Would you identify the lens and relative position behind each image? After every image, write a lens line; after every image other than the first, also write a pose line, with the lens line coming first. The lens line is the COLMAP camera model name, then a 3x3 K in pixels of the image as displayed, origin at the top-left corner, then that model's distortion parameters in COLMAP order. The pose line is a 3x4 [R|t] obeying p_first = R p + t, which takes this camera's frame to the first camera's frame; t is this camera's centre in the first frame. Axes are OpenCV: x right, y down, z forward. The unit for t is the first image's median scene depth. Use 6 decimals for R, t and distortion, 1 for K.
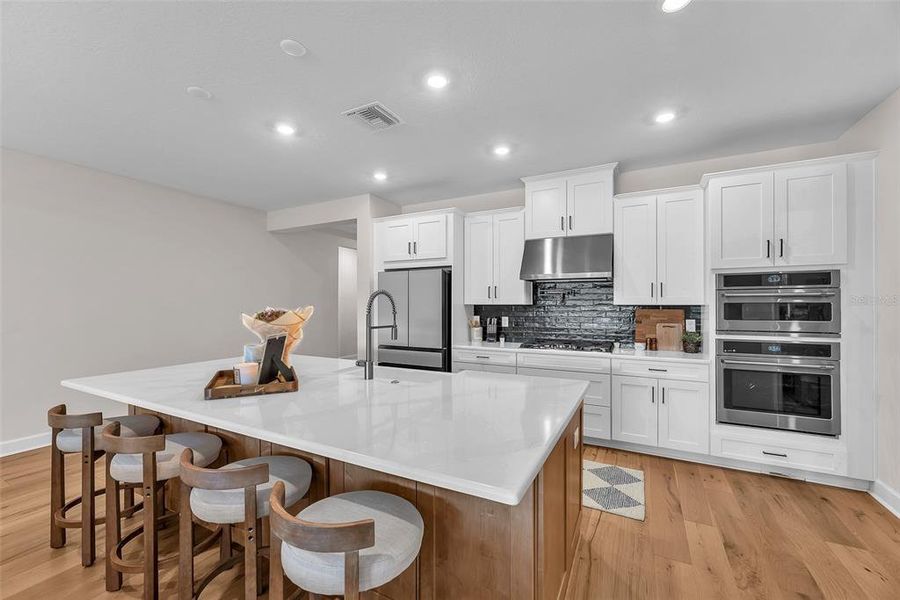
lens RADIAL K [[368.7, 0, 451.5], [0, 368.7, 303.2], [0, 0, 1]] dist [-0.001211, 0.000790]
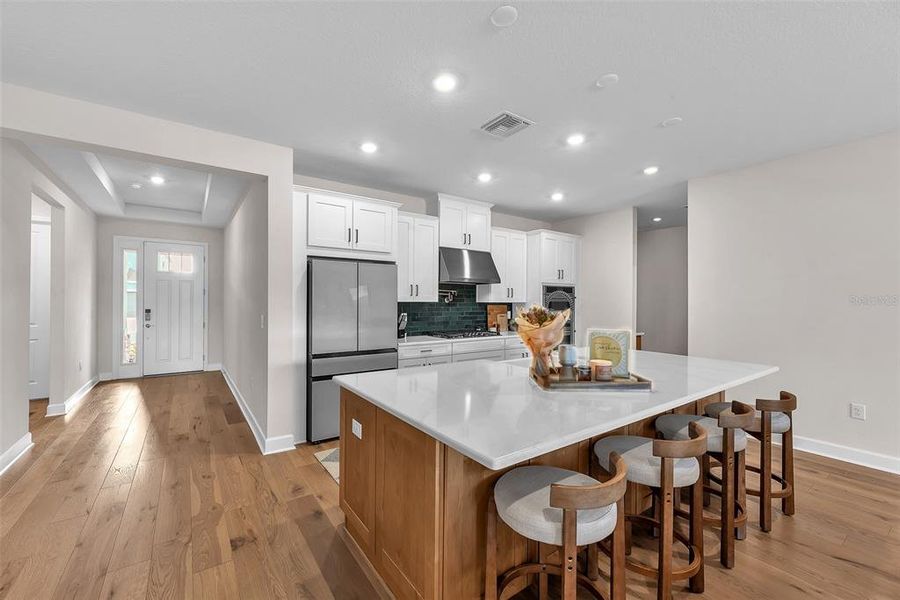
lens RADIAL K [[368.7, 0, 447.9], [0, 368.7, 299.6], [0, 0, 1]] dist [-0.001211, 0.000790]
pose [[0.452446, 0.006592, 0.891768, -0.799107], [-0.009514, 0.999951, -0.002565, -0.001060], [-0.891741, -0.007324, 0.452486, 0.433214]]
